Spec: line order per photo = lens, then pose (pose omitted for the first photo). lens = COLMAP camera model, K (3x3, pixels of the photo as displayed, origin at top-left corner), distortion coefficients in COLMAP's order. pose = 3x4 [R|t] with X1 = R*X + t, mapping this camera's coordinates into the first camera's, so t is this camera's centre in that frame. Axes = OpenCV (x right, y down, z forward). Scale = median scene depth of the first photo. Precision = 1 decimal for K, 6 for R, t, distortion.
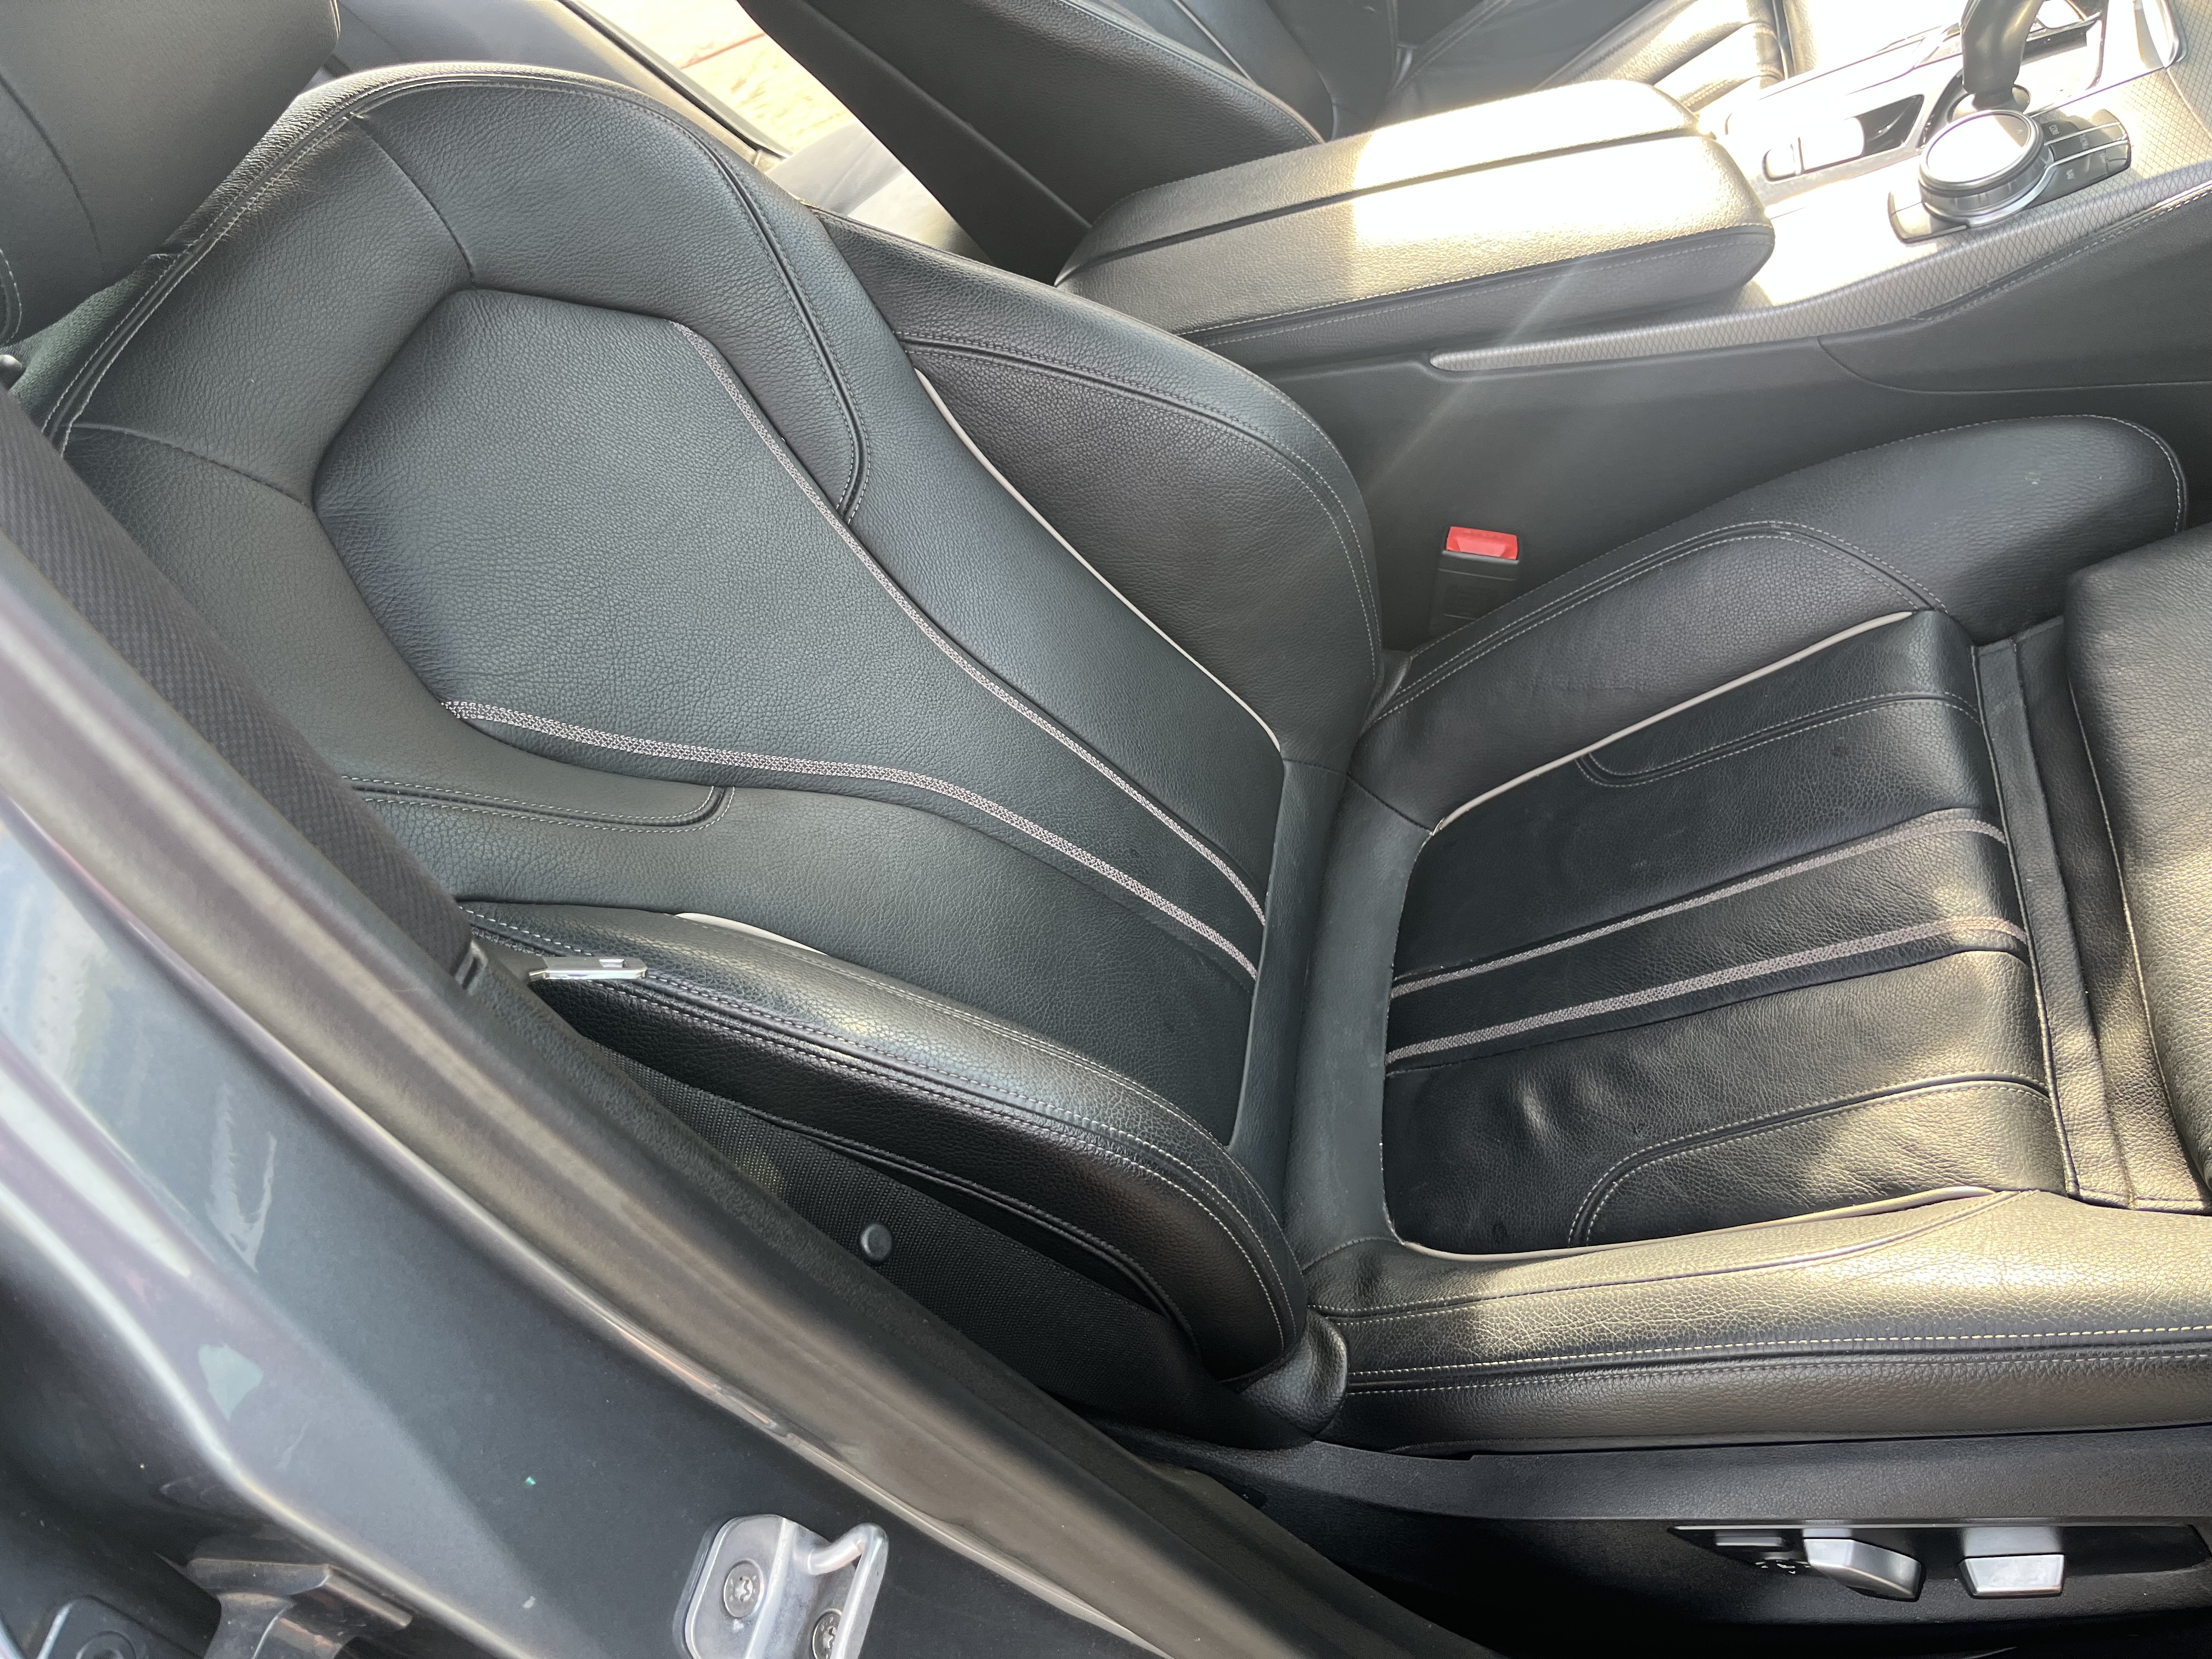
lens RADIAL K [[1703.3, 0, 1106.0], [0, 1703.3, 829.5], [0, 0, 1]] dist [0.073955, -0.096064]
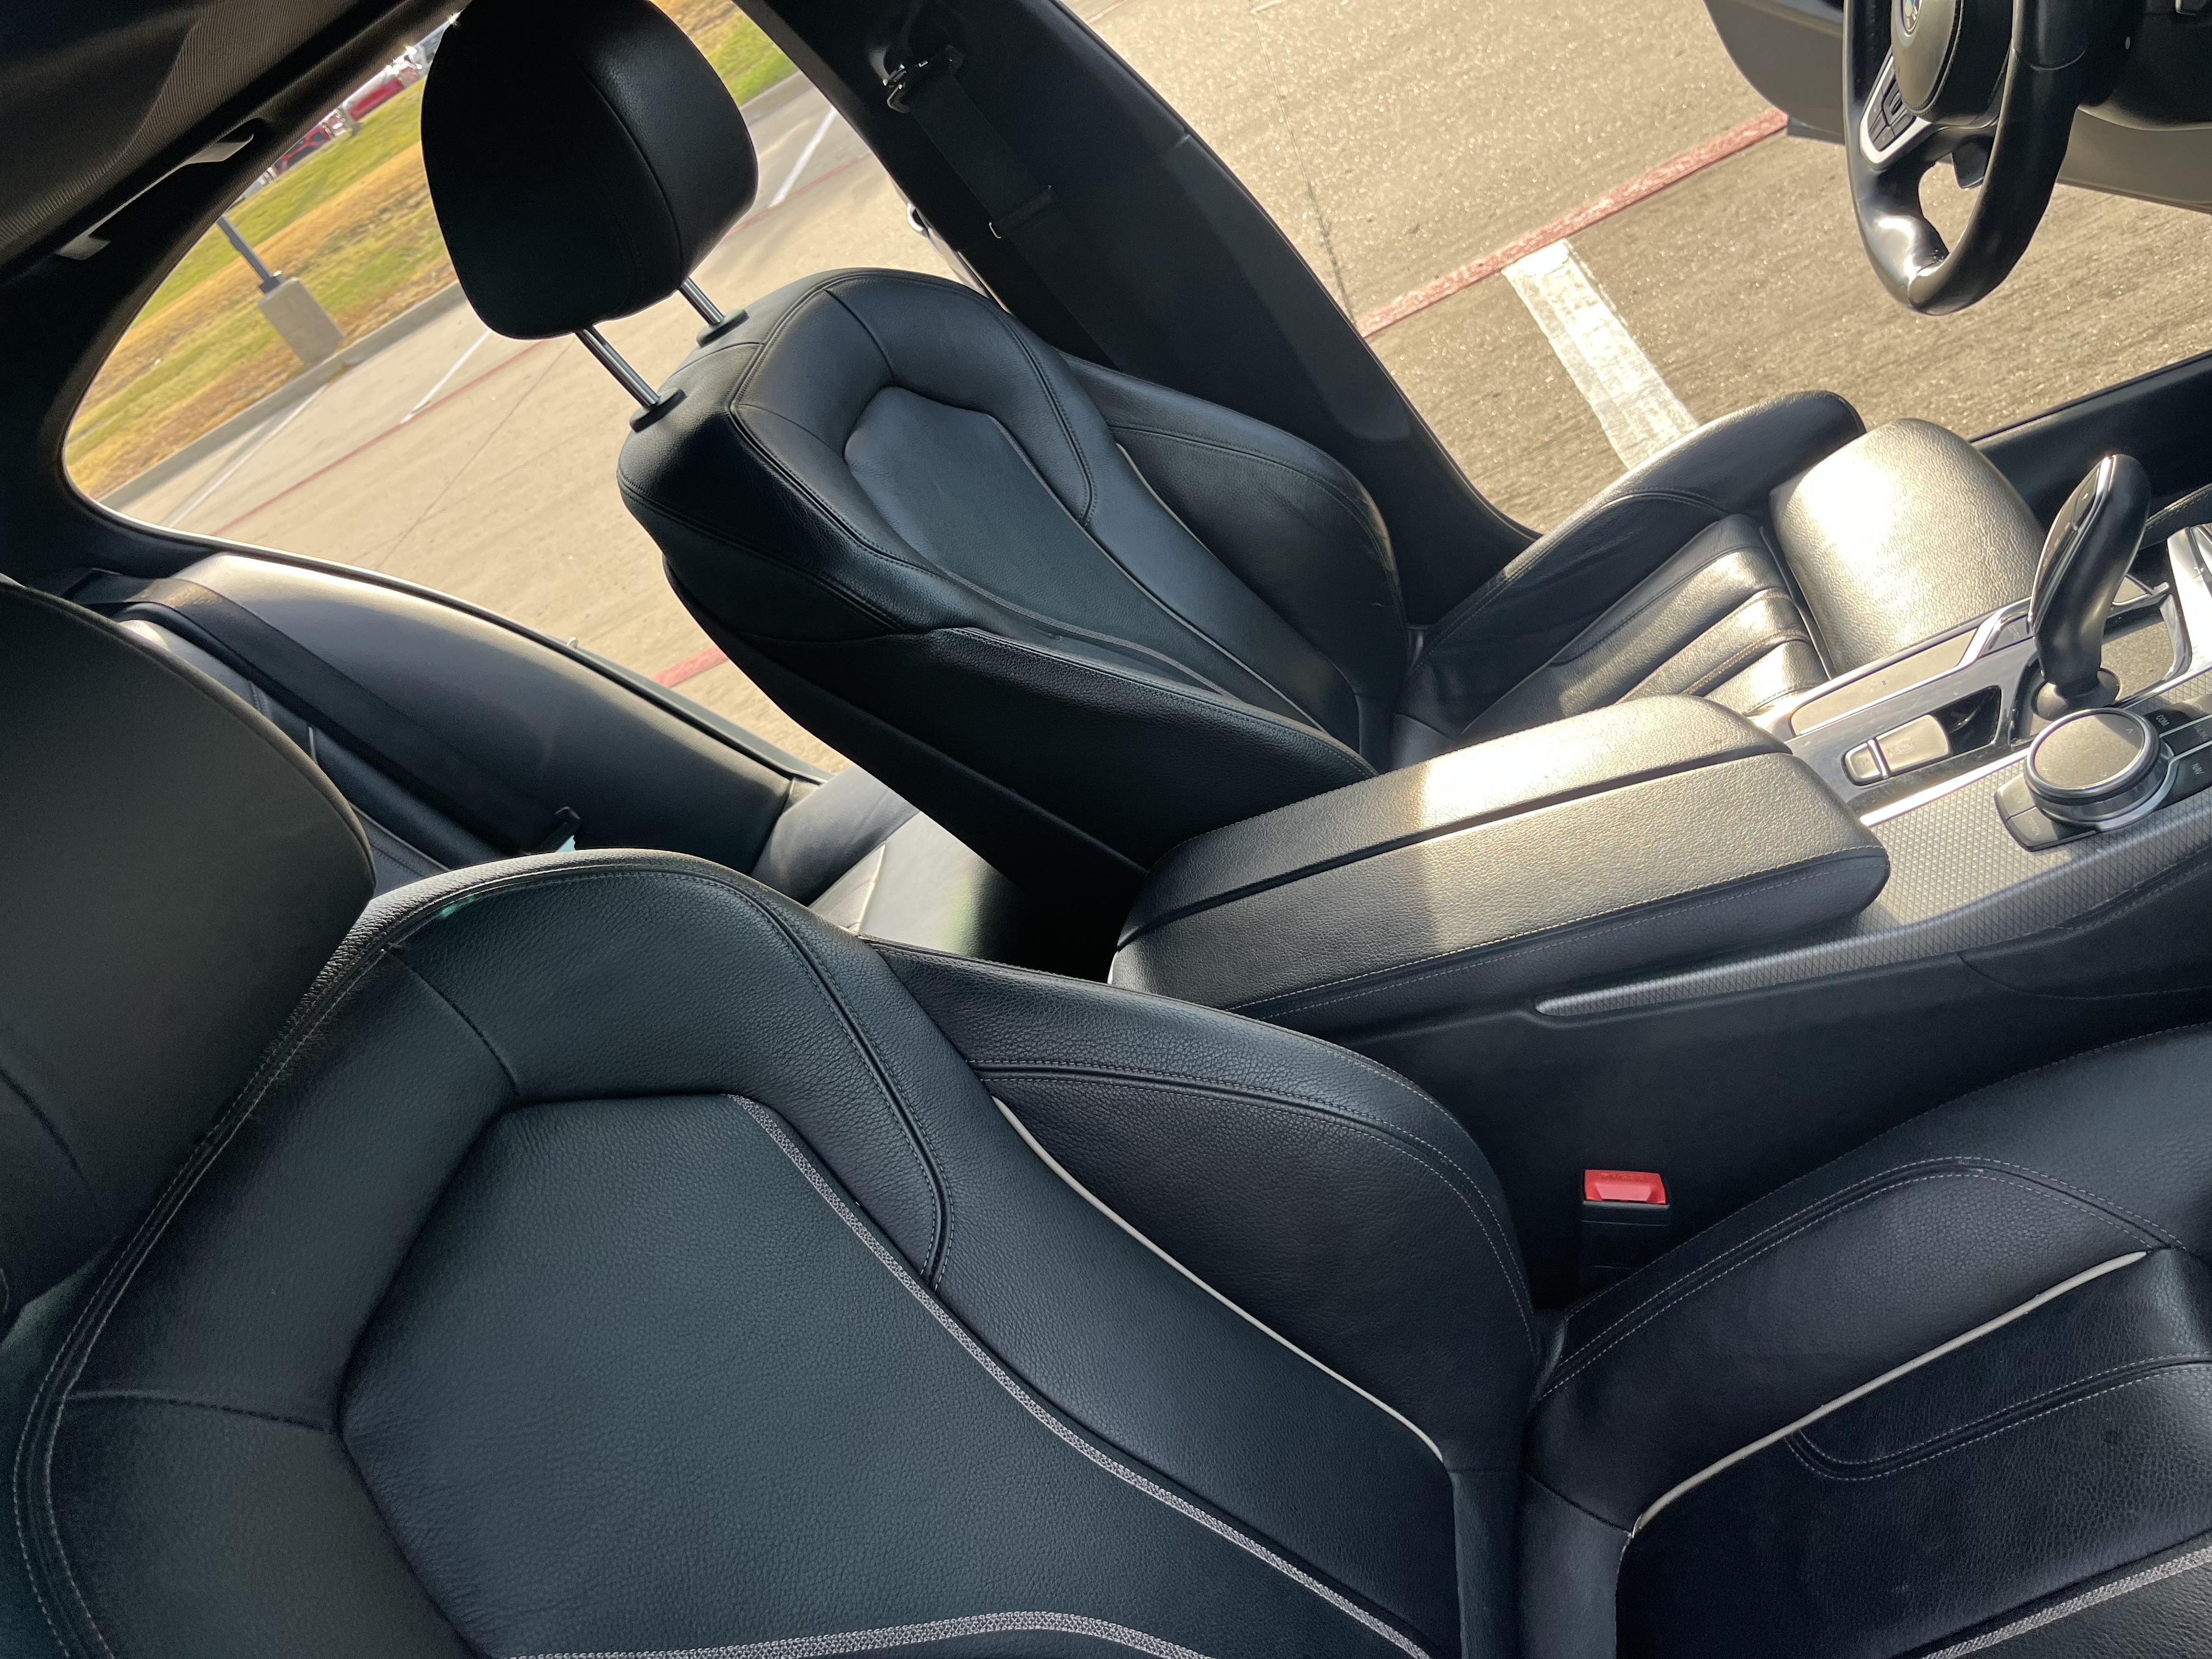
lens RADIAL K [[1703.3, 0, 1106.0], [0, 1703.3, 829.5], [0, 0, 1]] dist [0.073955, -0.096064]
pose [[0.993372, -0.114746, -0.006790, -0.027232], [0.108833, 0.957903, -0.265663, -0.153703], [0.036988, 0.263164, 0.964042, 0.074667]]
